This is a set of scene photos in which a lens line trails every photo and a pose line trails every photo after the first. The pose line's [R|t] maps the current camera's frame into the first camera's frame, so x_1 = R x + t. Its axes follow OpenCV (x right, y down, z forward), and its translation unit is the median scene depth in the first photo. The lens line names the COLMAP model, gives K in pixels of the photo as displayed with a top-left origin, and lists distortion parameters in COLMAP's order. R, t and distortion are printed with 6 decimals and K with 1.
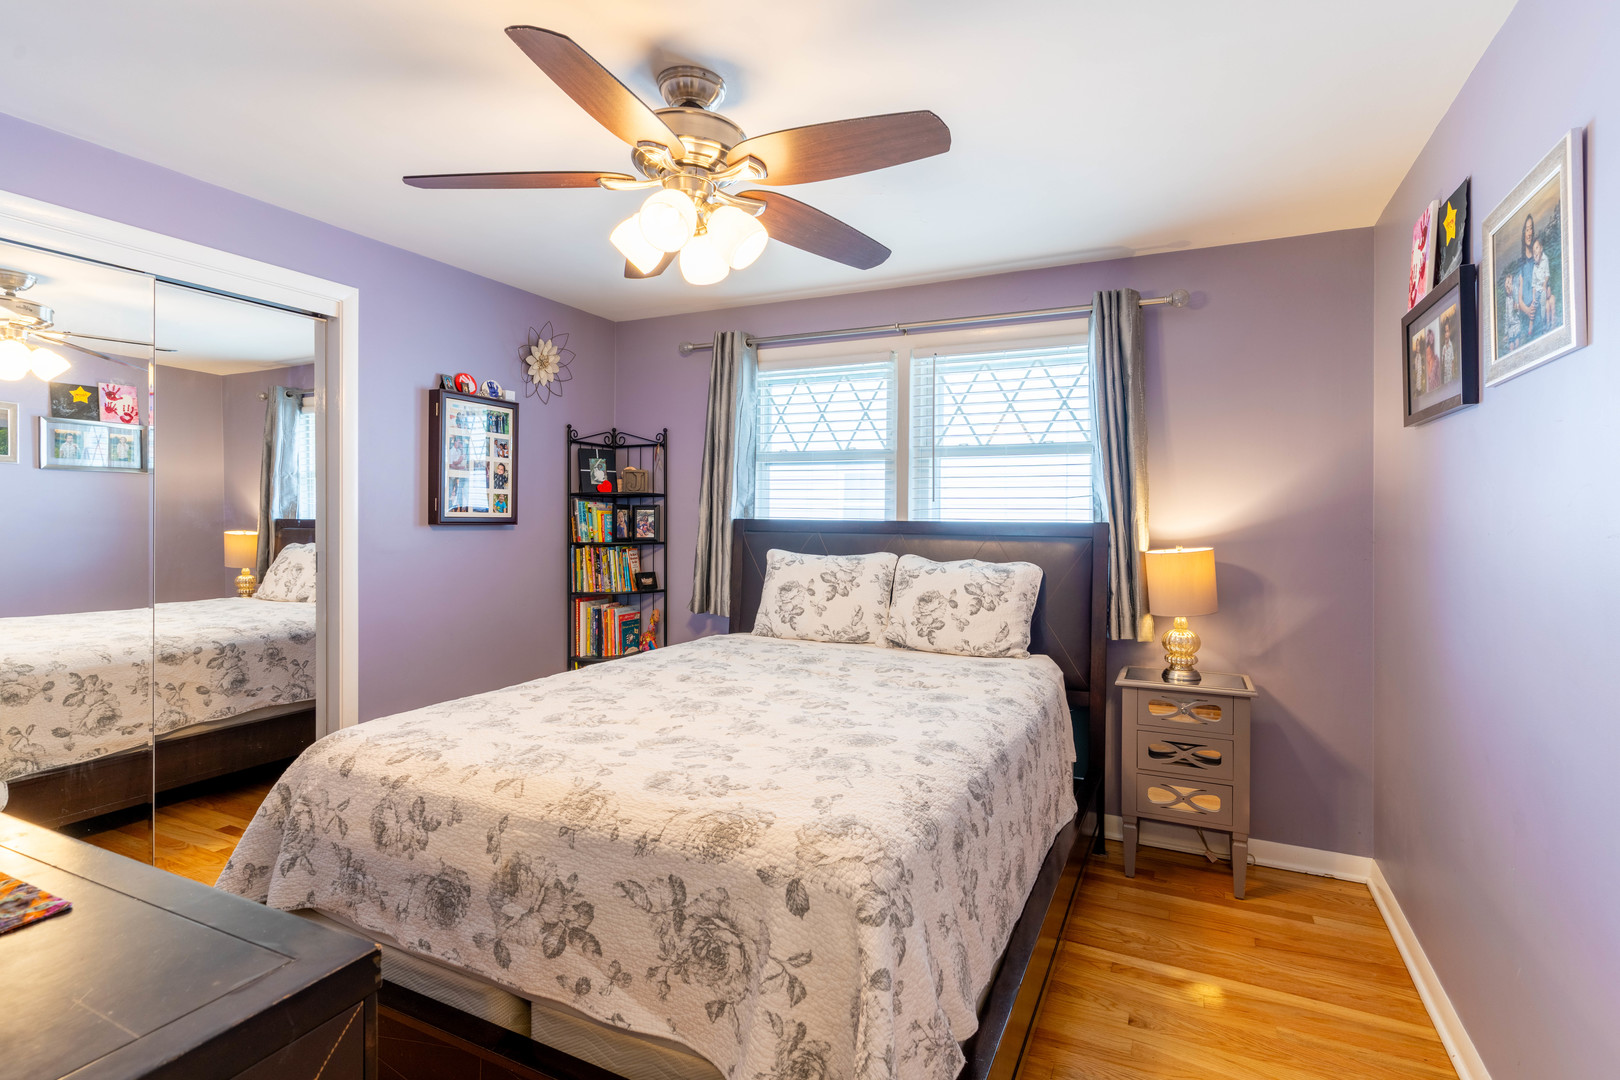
lens RADIAL K [[771.7, 0, 810.5], [0, 771.7, 517.0], [0, 0, 1]] dist [0.004338, -0.001716]
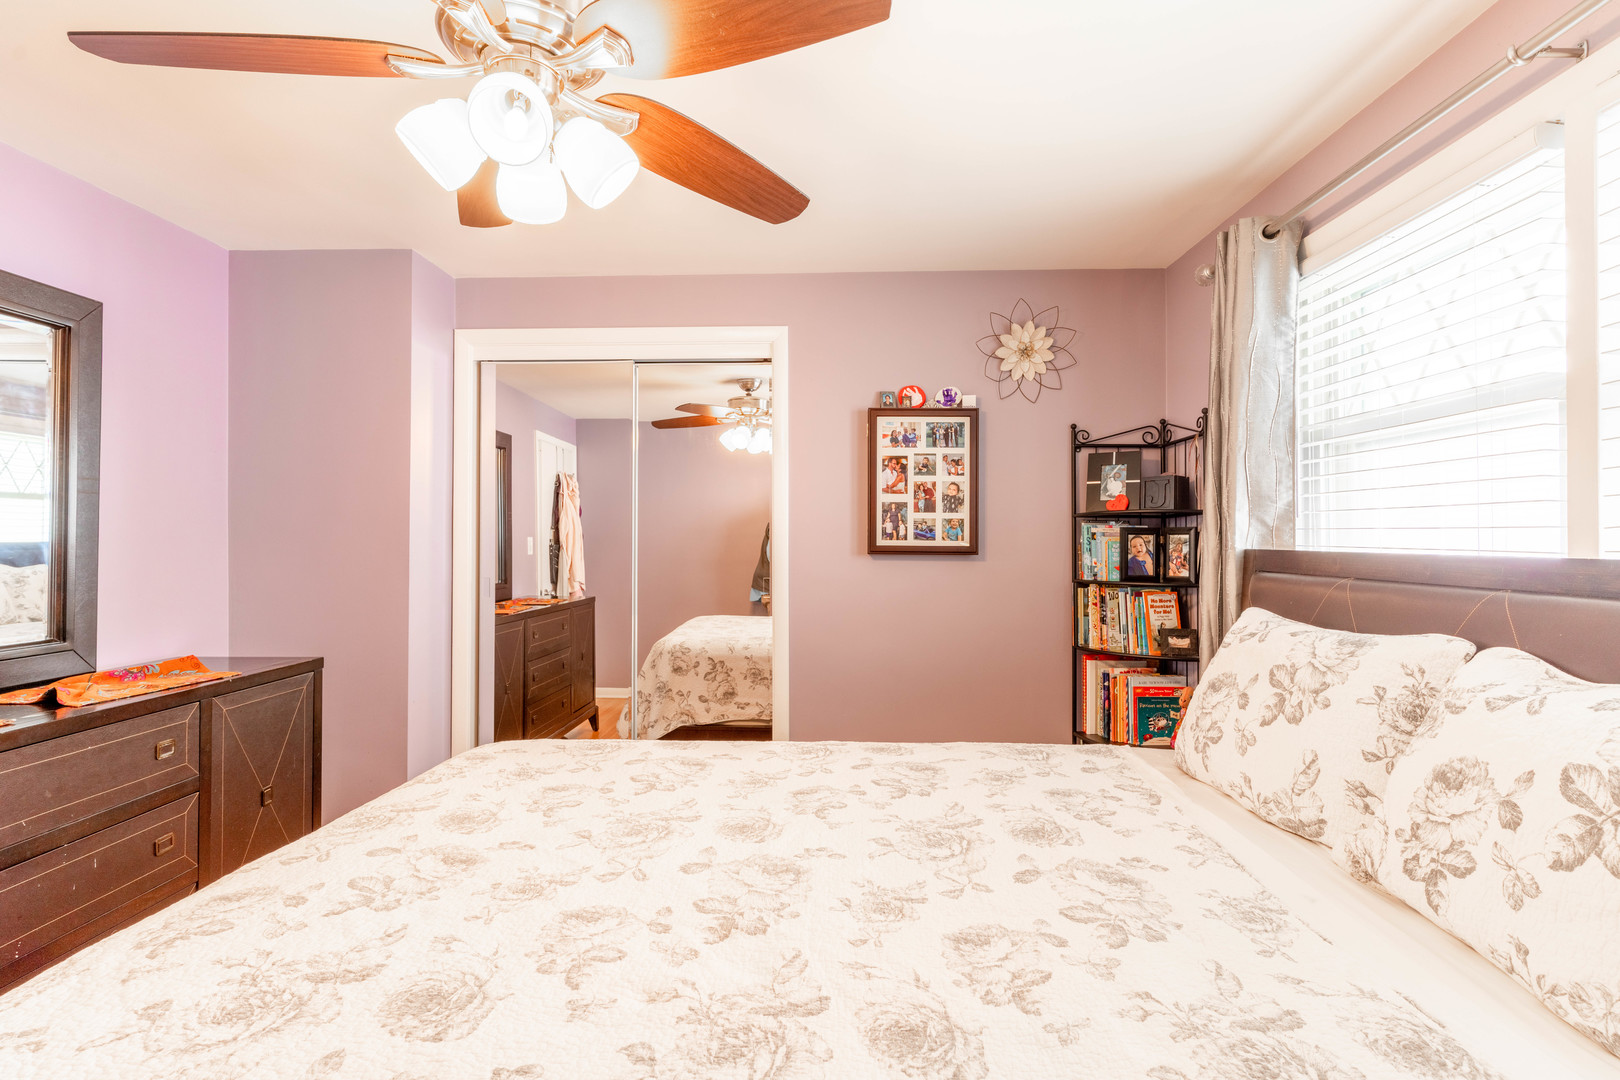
lens RADIAL K [[771.7, 0, 816.9], [0, 771.7, 535.6], [0, 0, 1]] dist [0.004338, -0.001716]
pose [[0.407236, -0.009816, -0.913270, 0.288990], [-0.000345, 0.999941, -0.010901, -0.001381], [0.913323, 0.004754, 0.407209, 0.474496]]
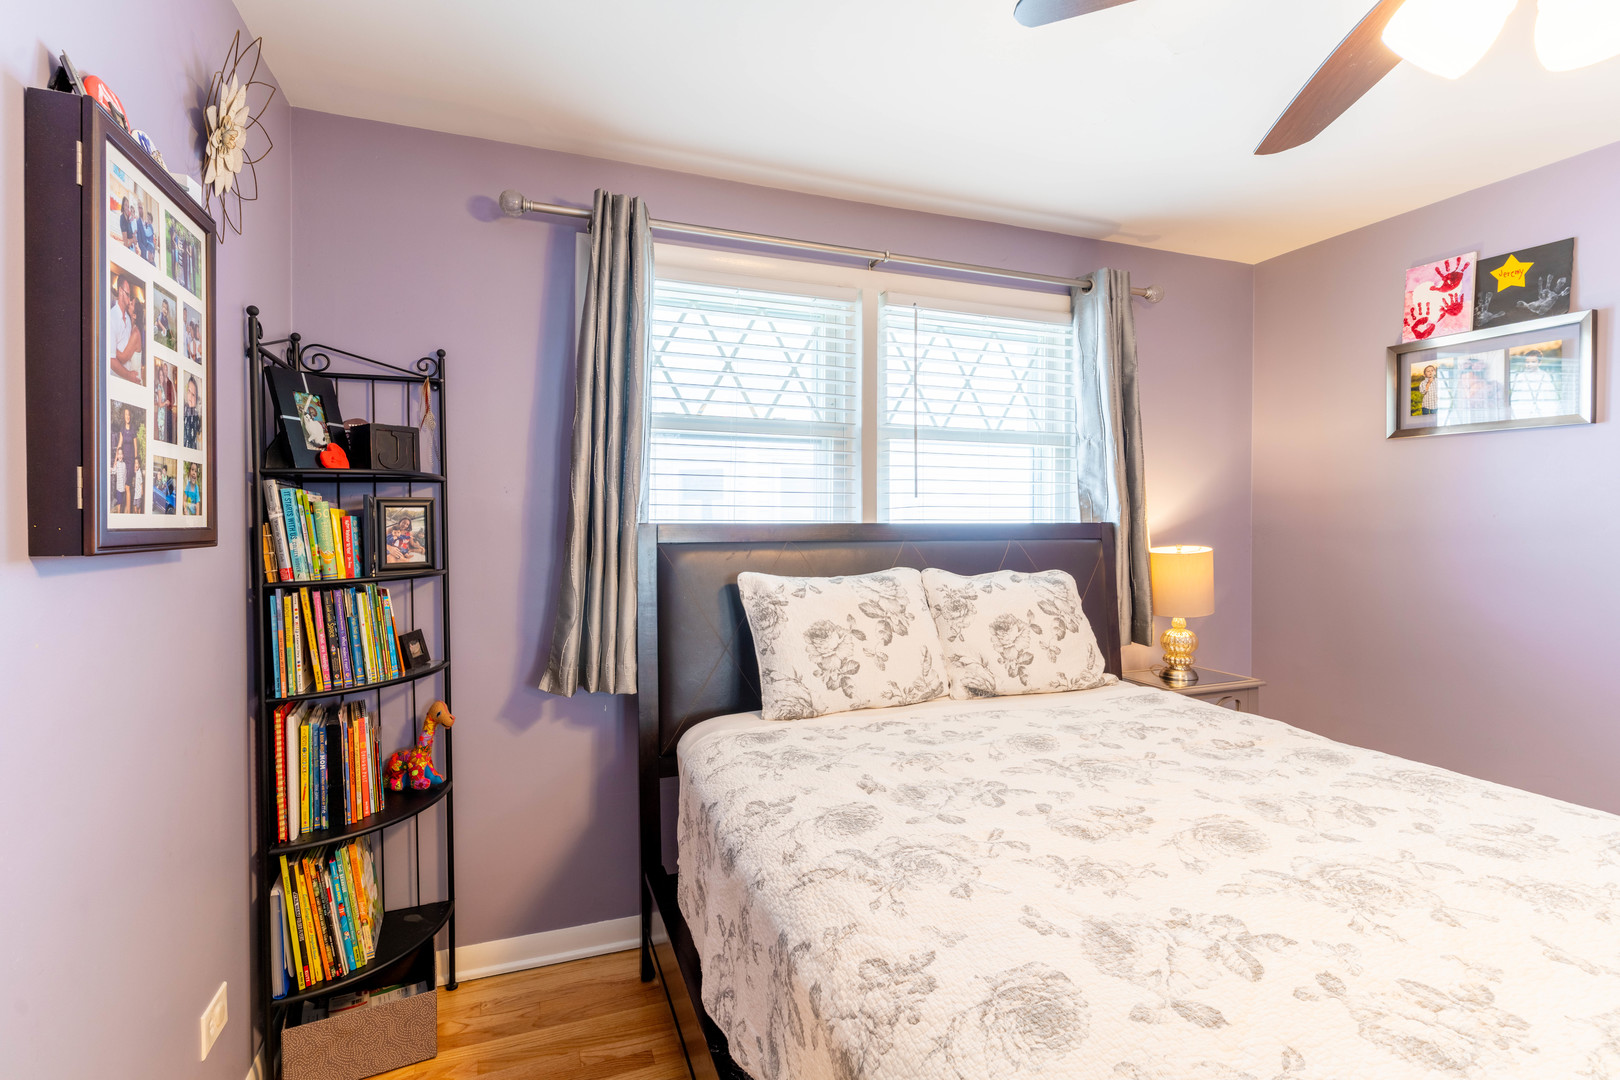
lens RADIAL K [[771.7, 0, 804.7], [0, 771.7, 534.1], [0, 0, 1]] dist [0.004338, -0.001716]
pose [[0.688718, -0.021909, 0.724698, -0.428523], [0.005359, 0.999670, 0.025128, -0.003554], [-0.725010, -0.013423, 0.688608, 0.501285]]
